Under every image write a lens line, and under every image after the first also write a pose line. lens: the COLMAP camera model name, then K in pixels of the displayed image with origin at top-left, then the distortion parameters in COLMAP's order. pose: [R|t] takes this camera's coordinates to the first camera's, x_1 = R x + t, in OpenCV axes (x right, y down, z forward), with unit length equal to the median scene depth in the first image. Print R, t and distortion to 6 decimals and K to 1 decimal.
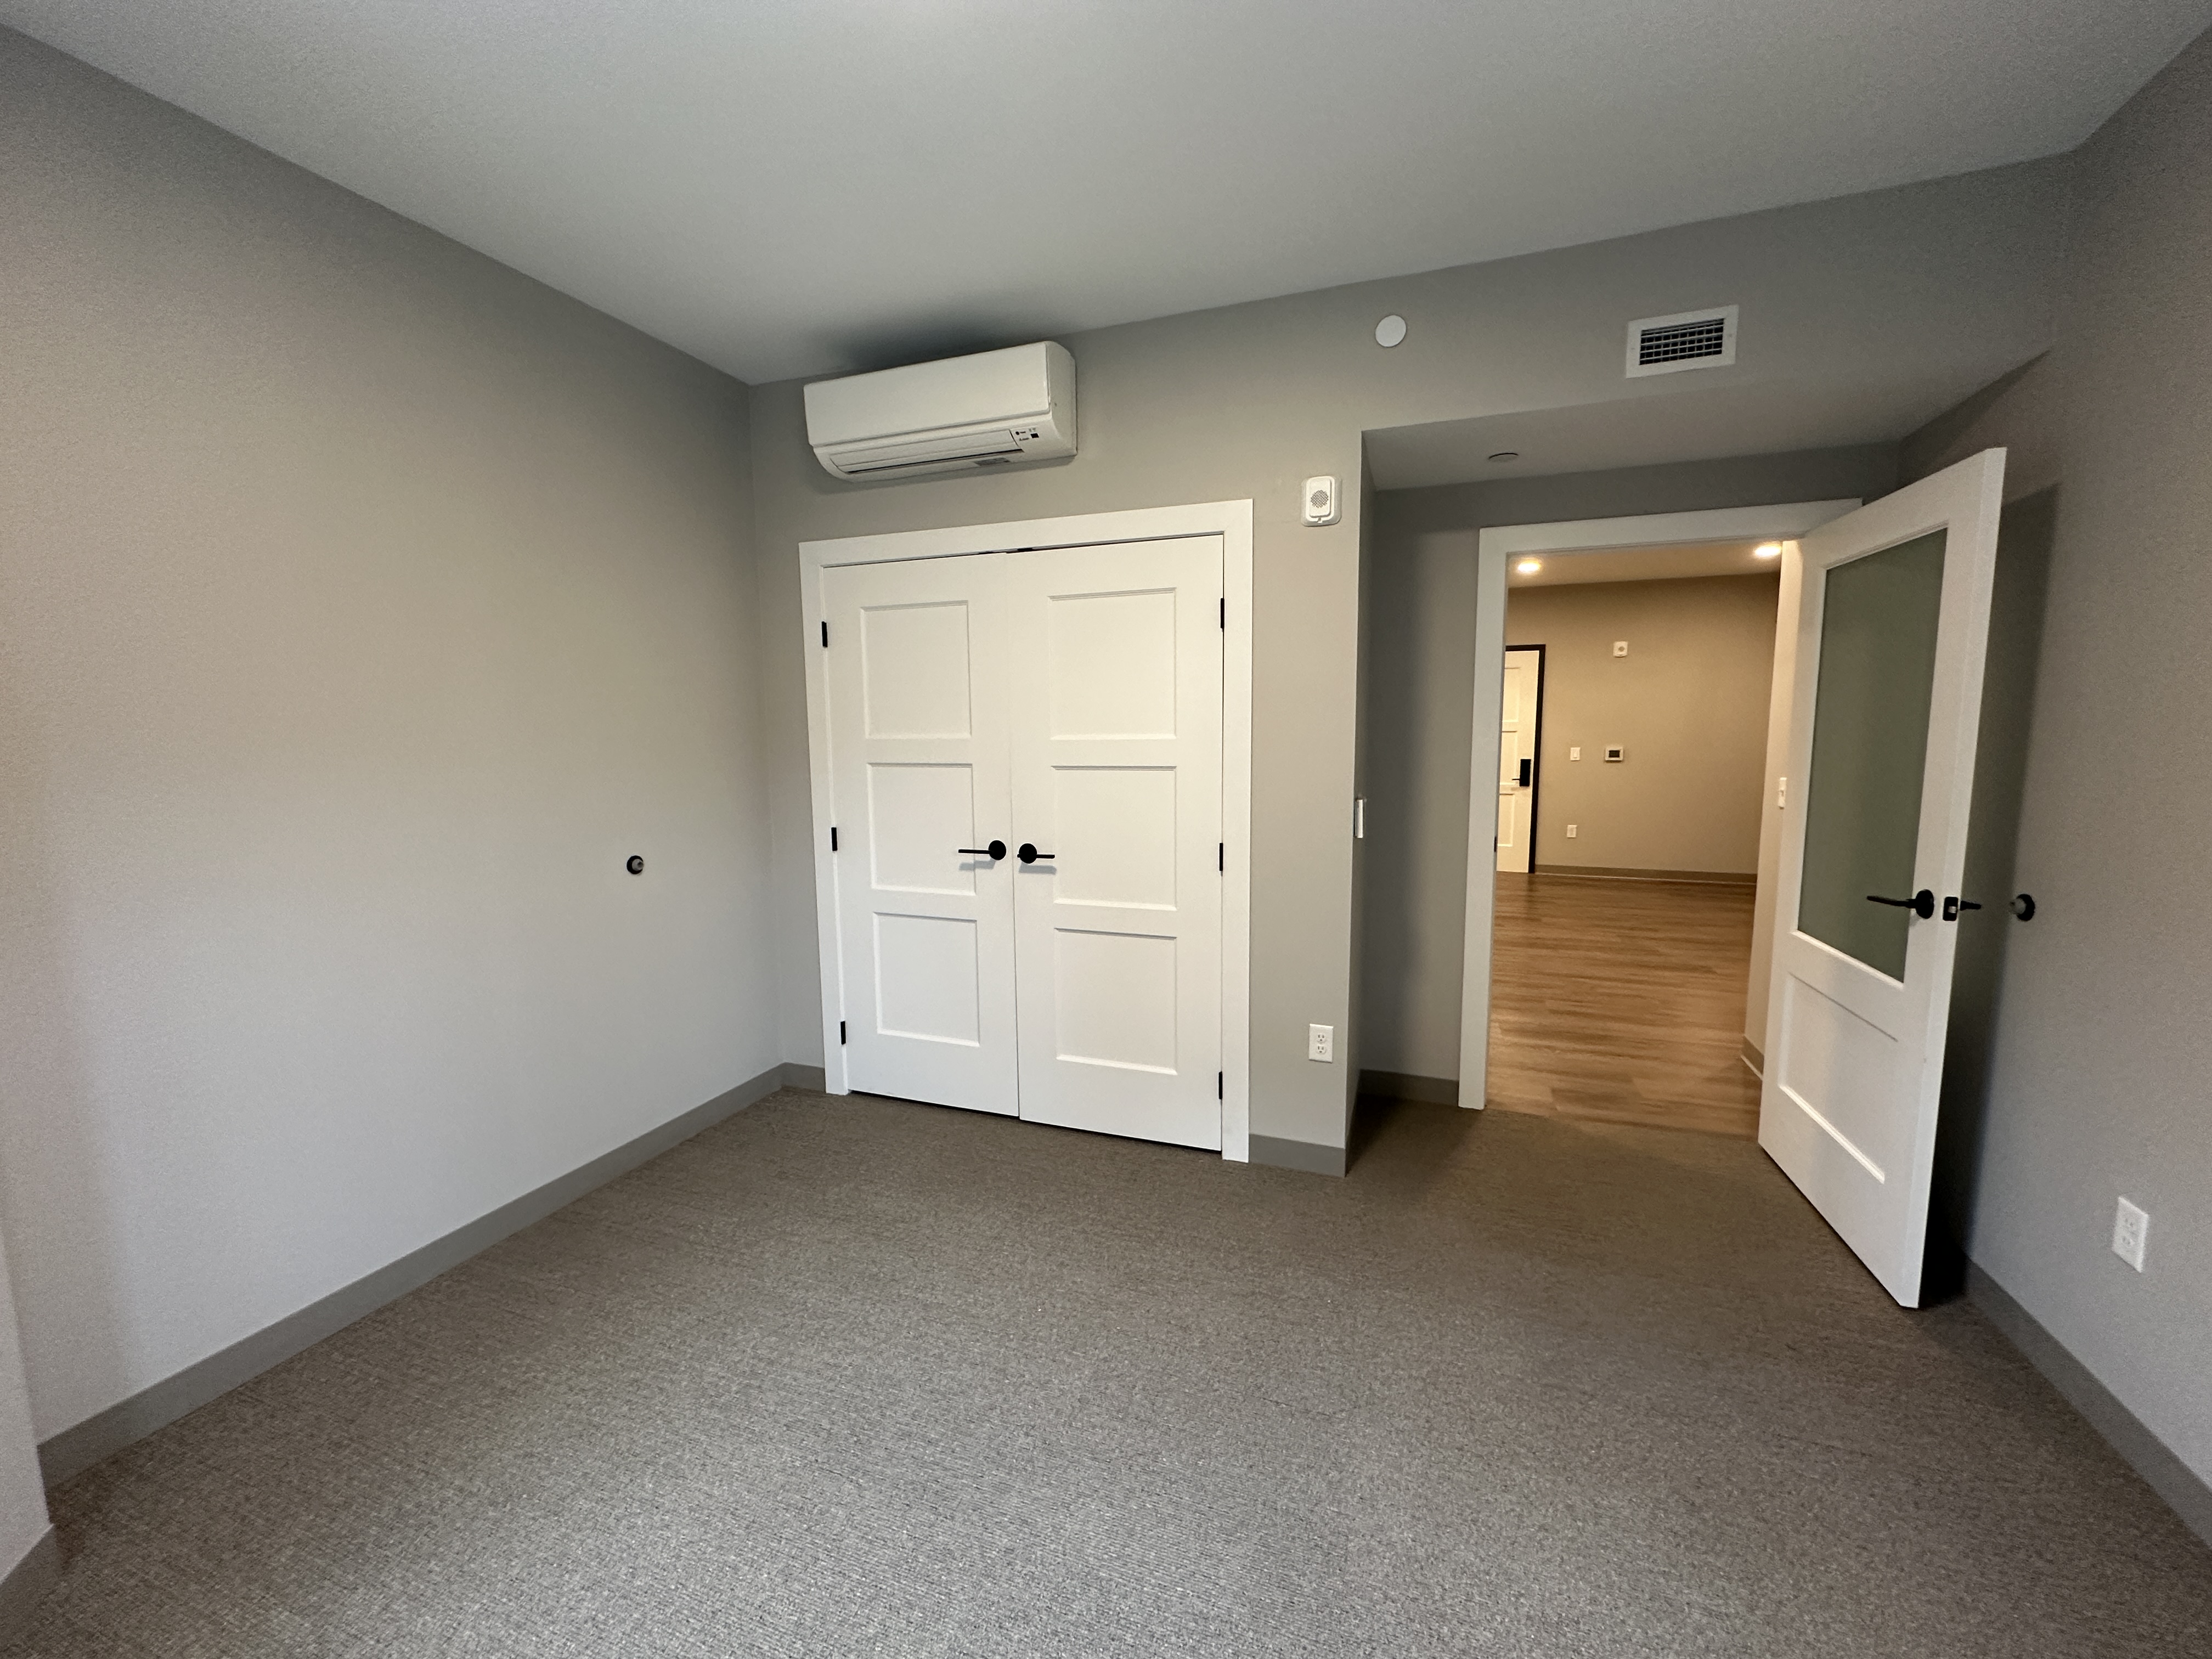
lens RADIAL K [[827.4, 0, 1122.6], [0, 827.4, 822.5], [0, 0, 1]] dist [0.022665, -0.000232]
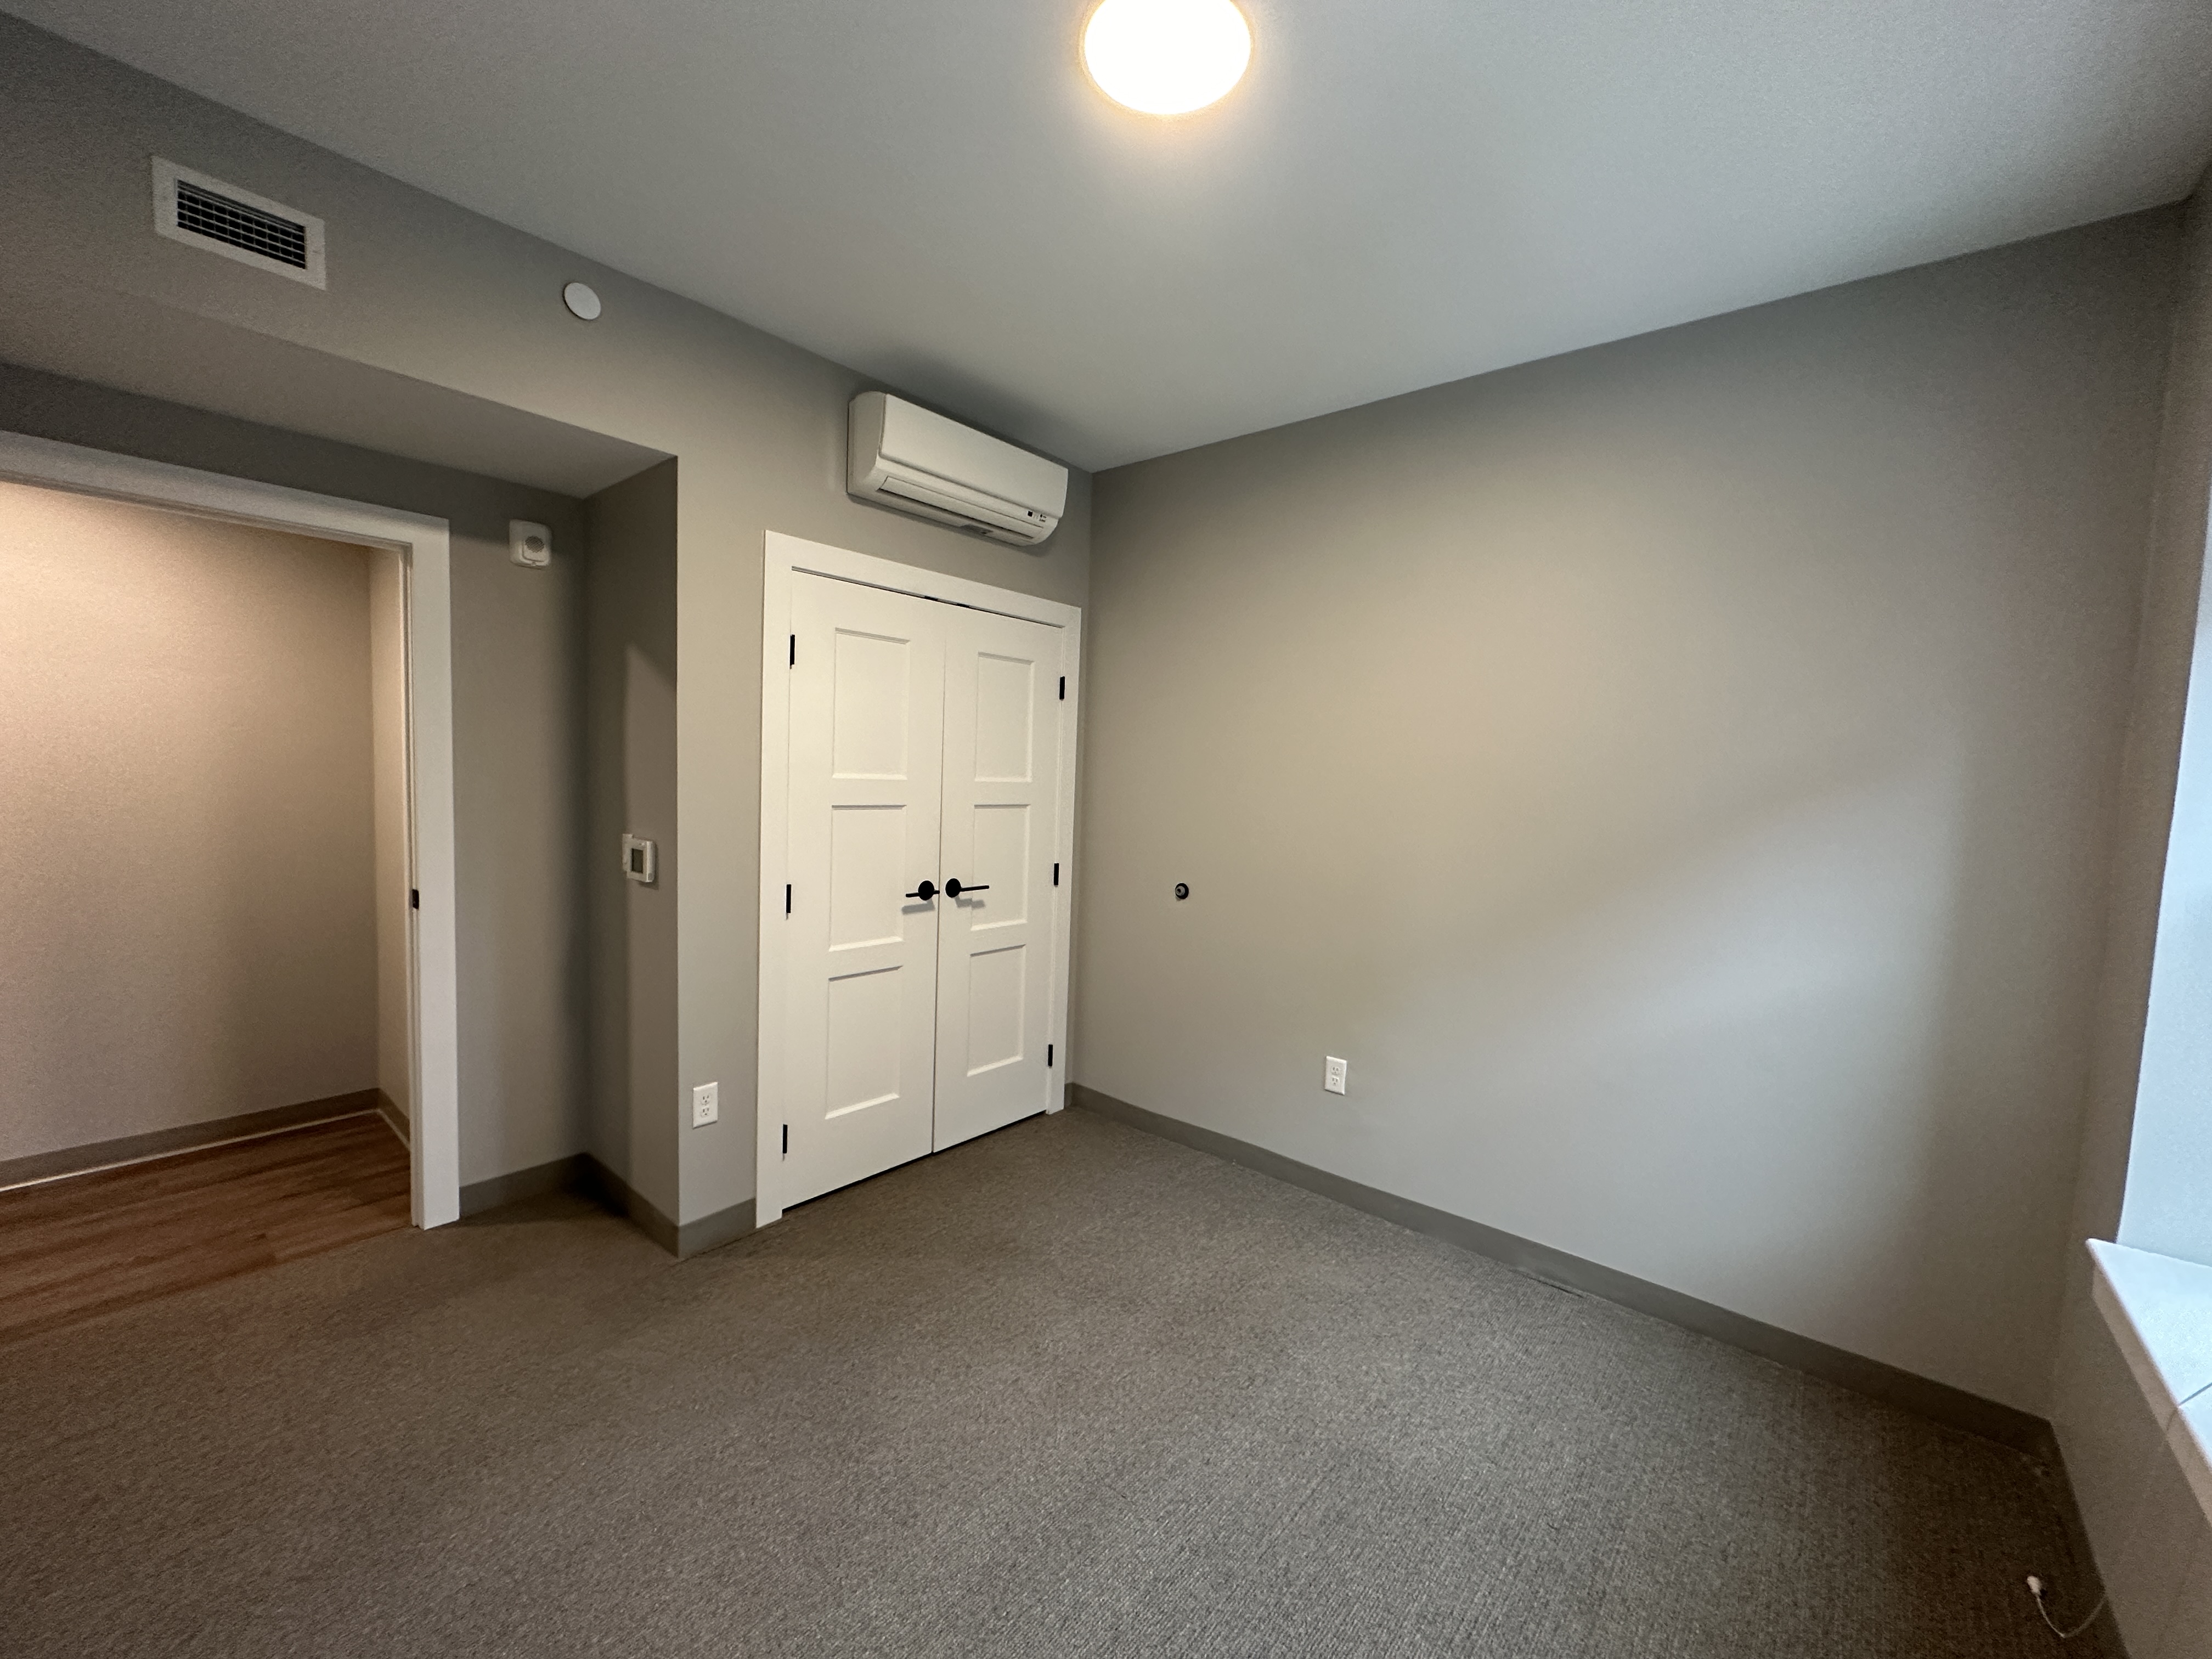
lens RADIAL K [[877.8, 0, 1105.1], [0, 877.8, 829.7], [0, 0, 1]] dist [-0.000134, 0.000039]
pose [[0.364671, -0.037601, 0.930377, -1.077398], [0.071572, 0.997360, 0.012255, -0.037109], [-0.928382, 0.062120, 0.366399, 0.406750]]
